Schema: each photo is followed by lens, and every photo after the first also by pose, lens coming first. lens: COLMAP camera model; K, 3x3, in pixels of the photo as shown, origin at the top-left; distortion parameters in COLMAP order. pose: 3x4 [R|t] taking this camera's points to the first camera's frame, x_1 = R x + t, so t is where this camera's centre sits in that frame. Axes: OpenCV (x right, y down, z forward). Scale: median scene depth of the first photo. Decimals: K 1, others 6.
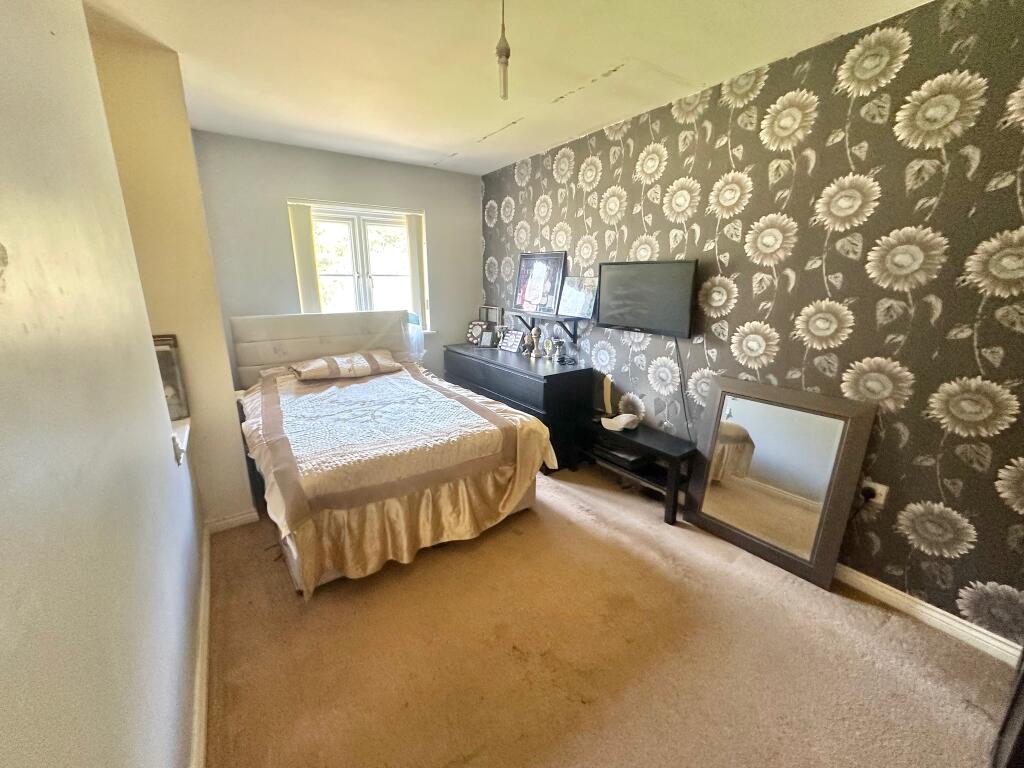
lens RADIAL K [[408.0, 0, 512.0], [0, 408.0, 384.0], [0, 0, 1]] dist [0.001931, 0.000182]
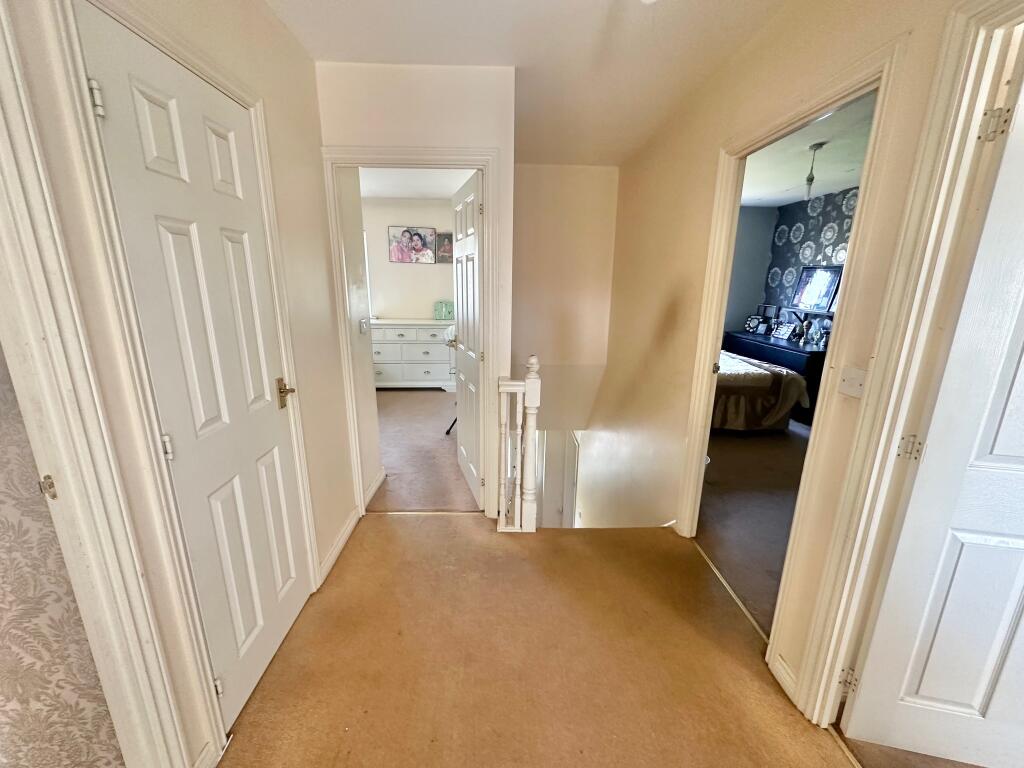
lens RADIAL K [[408.0, 0, 512.0], [0, 408.0, 384.0], [0, 0, 1]] dist [0.001931, 0.000182]
pose [[0.839191, 0.139977, -0.525514, -0.022569], [-0.142477, 0.989145, 0.035949, 0.152951], [0.524841, 0.044705, 0.850025, -0.628447]]
